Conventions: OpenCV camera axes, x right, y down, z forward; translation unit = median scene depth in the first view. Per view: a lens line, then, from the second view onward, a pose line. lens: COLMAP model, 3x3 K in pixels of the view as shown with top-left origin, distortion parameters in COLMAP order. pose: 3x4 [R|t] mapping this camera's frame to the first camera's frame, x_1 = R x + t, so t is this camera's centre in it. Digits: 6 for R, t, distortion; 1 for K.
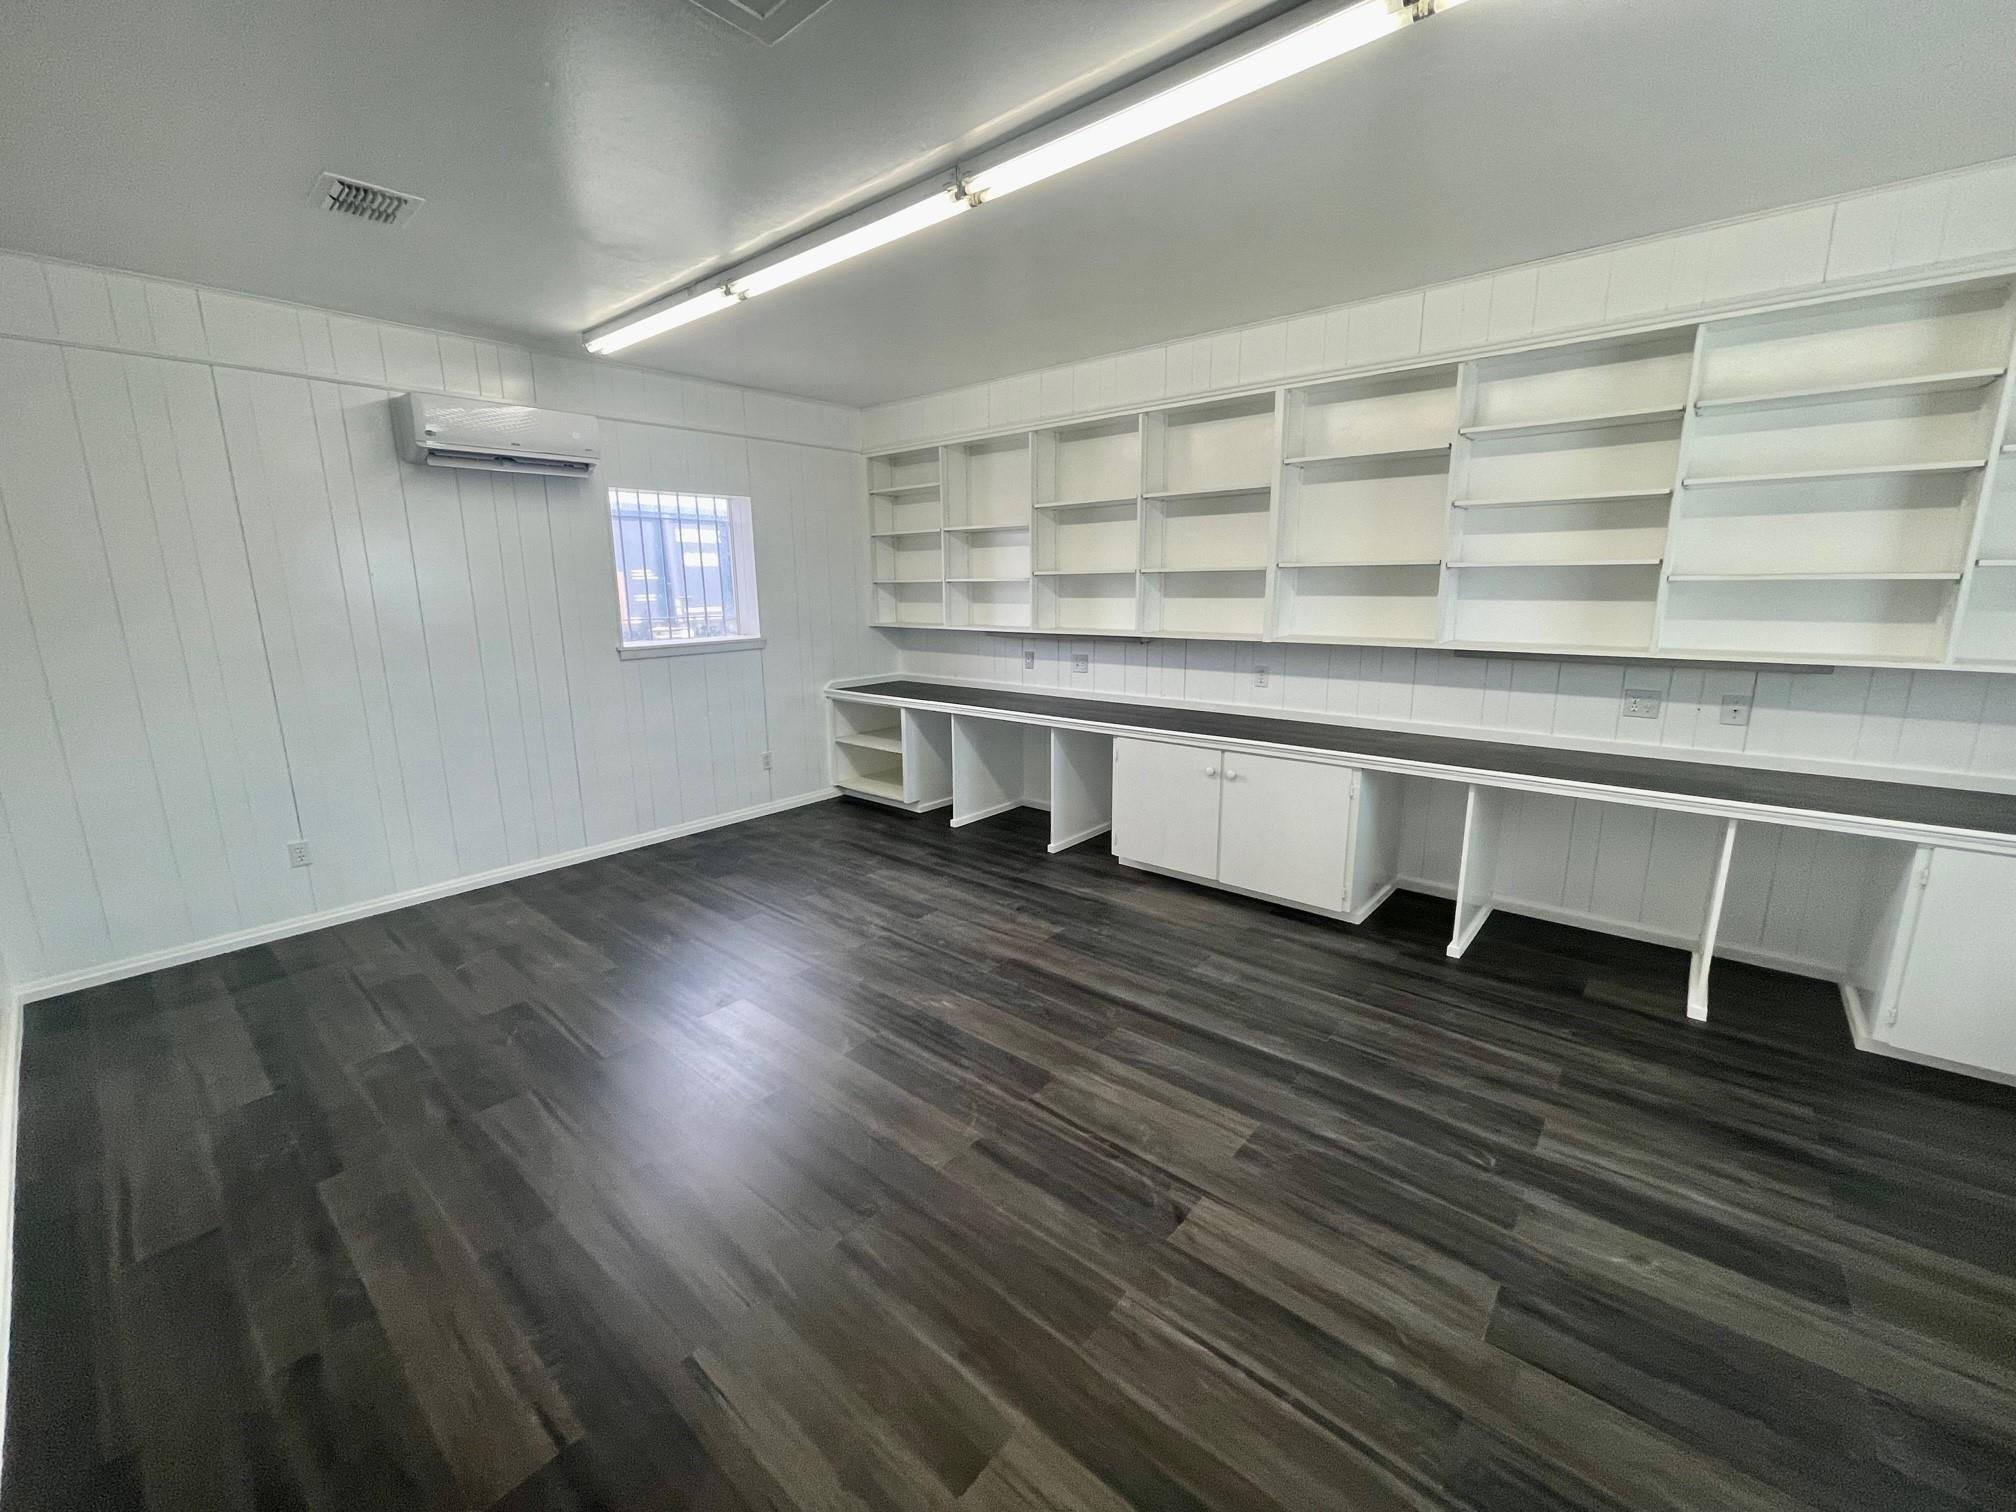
lens RADIAL K [[816.8, 0, 1009.3], [0, 816.8, 747.2], [0, 0, 1]] dist [-0.002290, 0.000943]
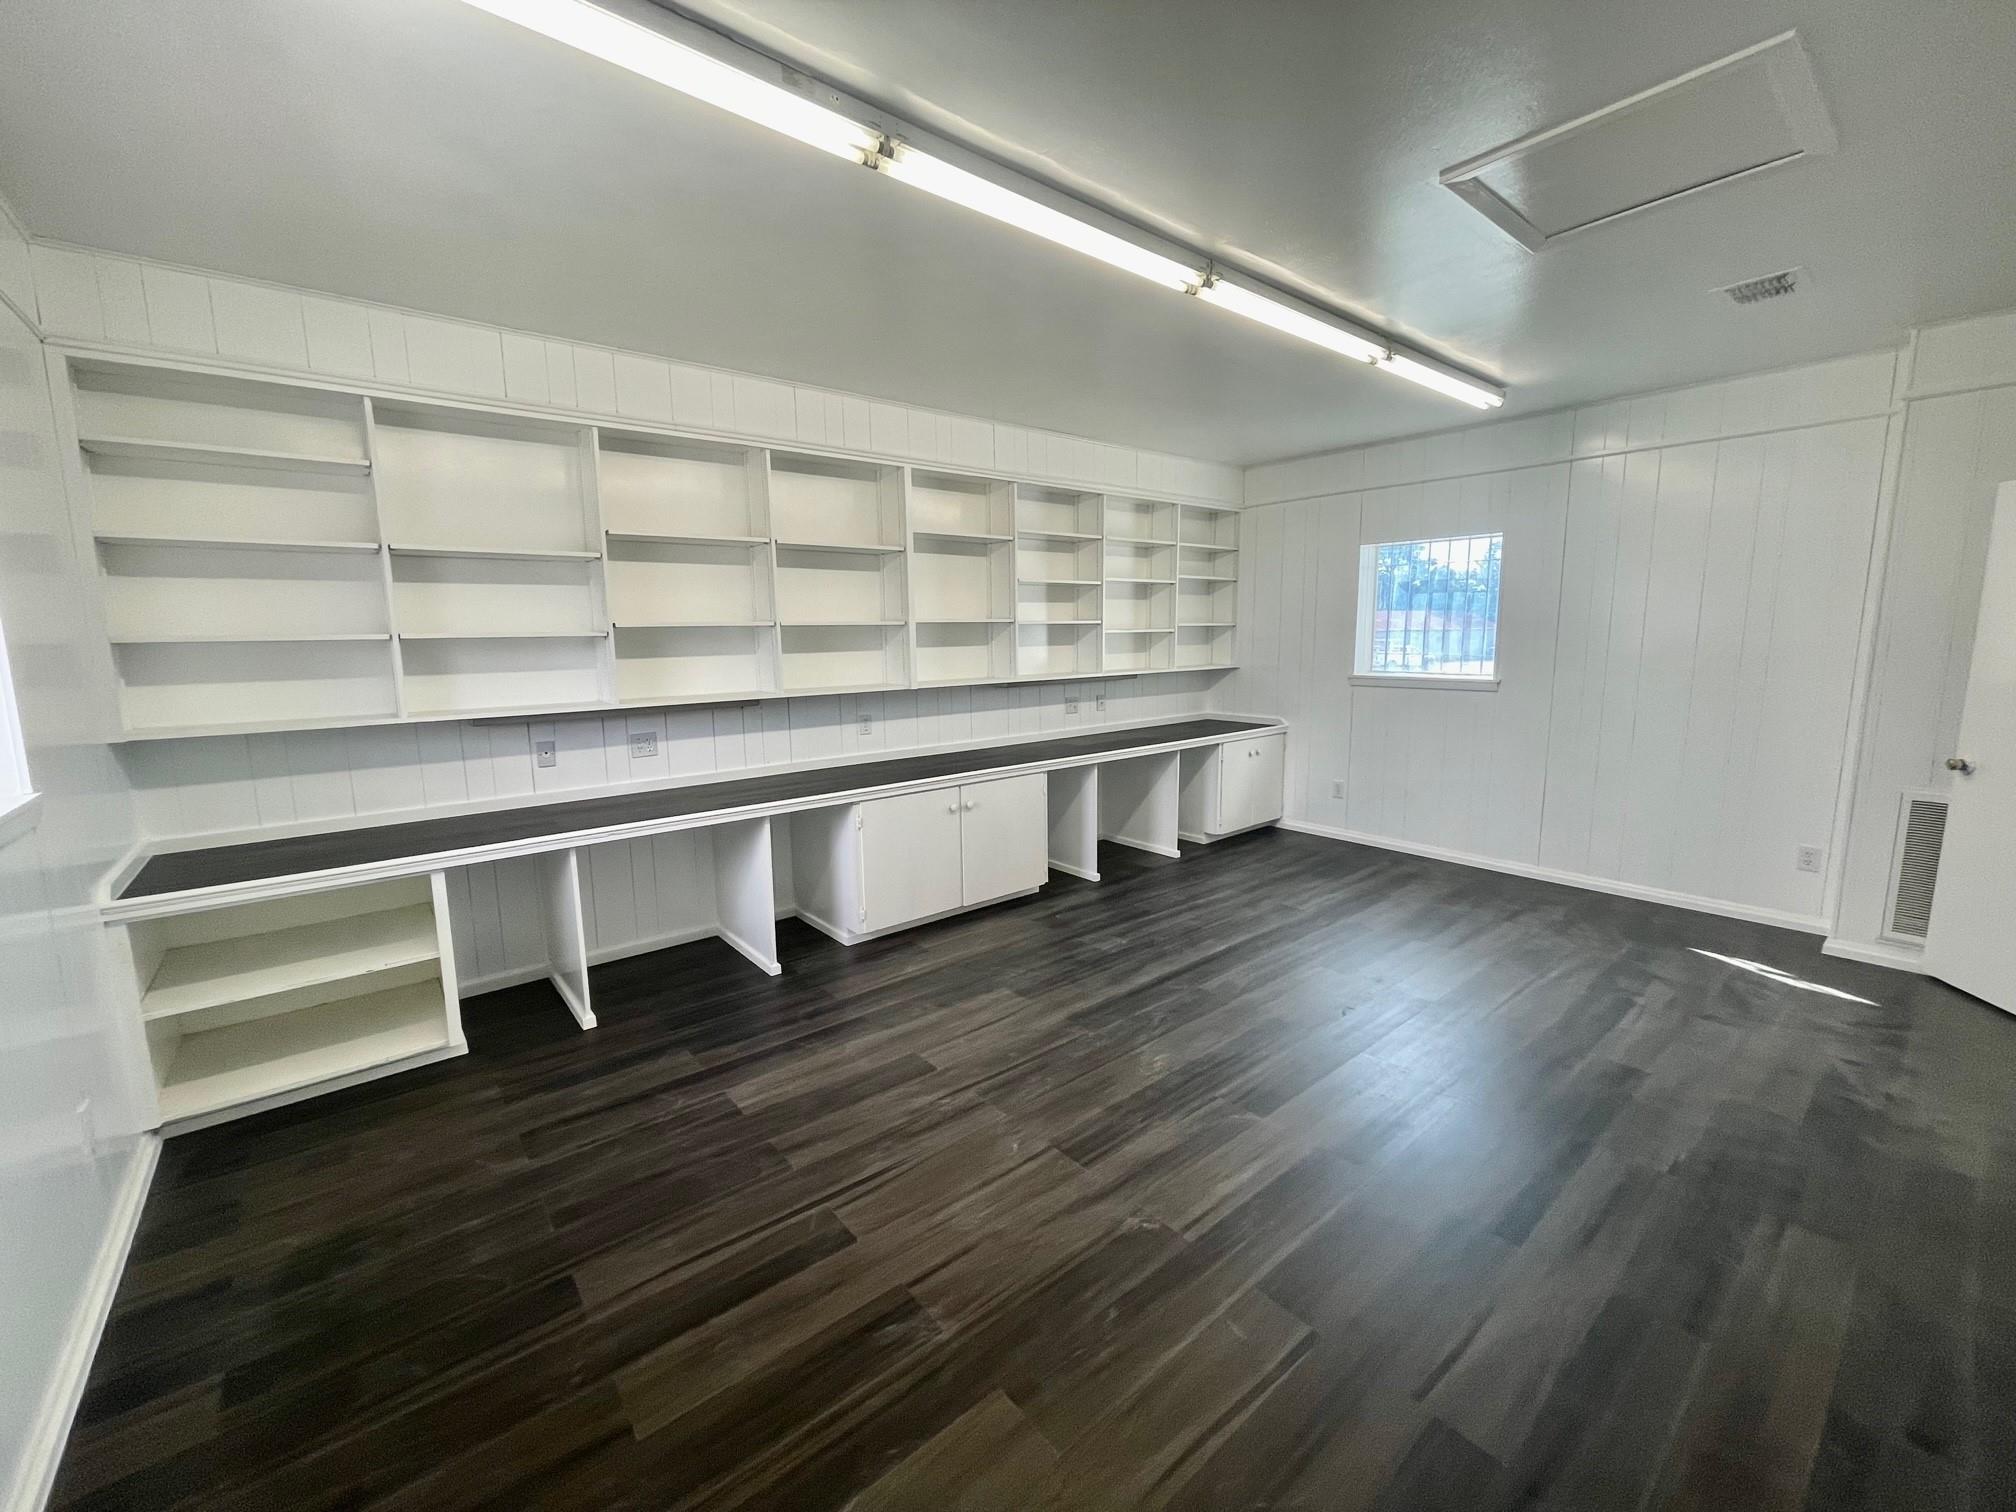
lens RADIAL K [[816.8, 0, 1001.4], [0, 816.8, 746.0], [0, 0, 1]] dist [-0.002290, 0.000943]
pose [[0.173657, -0.129157, 0.976300, -0.767413], [0.209322, 0.973551, 0.091560, -0.132444], [-0.962303, 0.188461, 0.196099, 0.698778]]
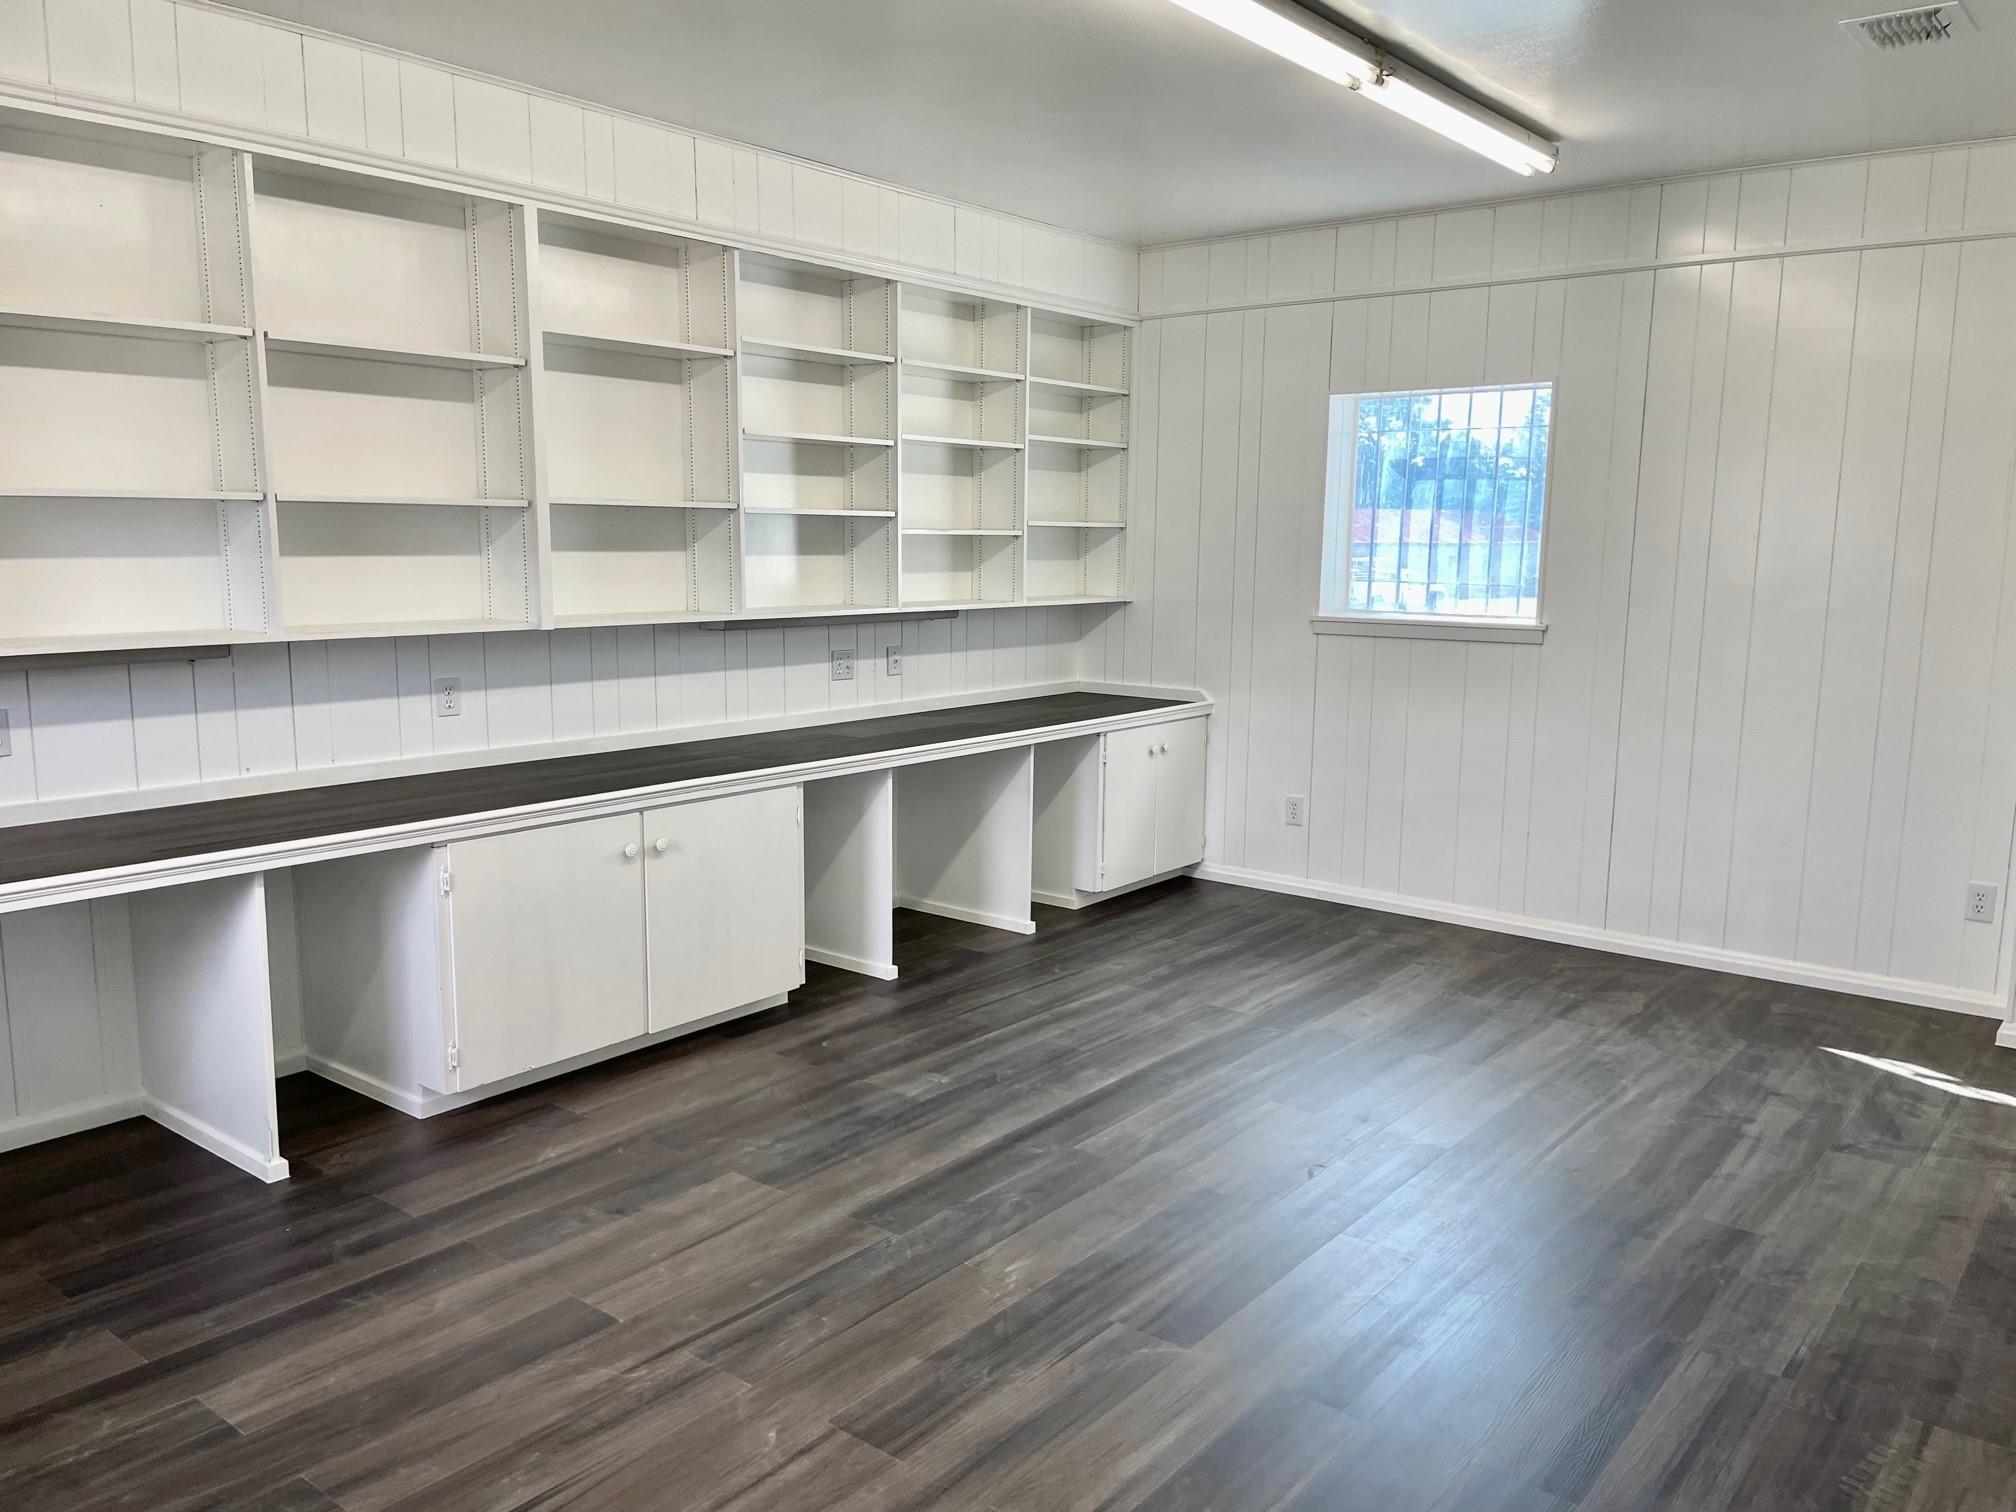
lens RADIAL K [[1527.6, 0, 1016.7], [0, 1527.6, 759.9], [0, 0, 1]] dist [0.094284, -0.116367]
pose [[-0.039260, -0.136936, 0.989802, -0.821205], [0.190773, 0.971317, 0.141945, -0.133310], [-0.980849, 0.194400, -0.012011, 0.716204]]
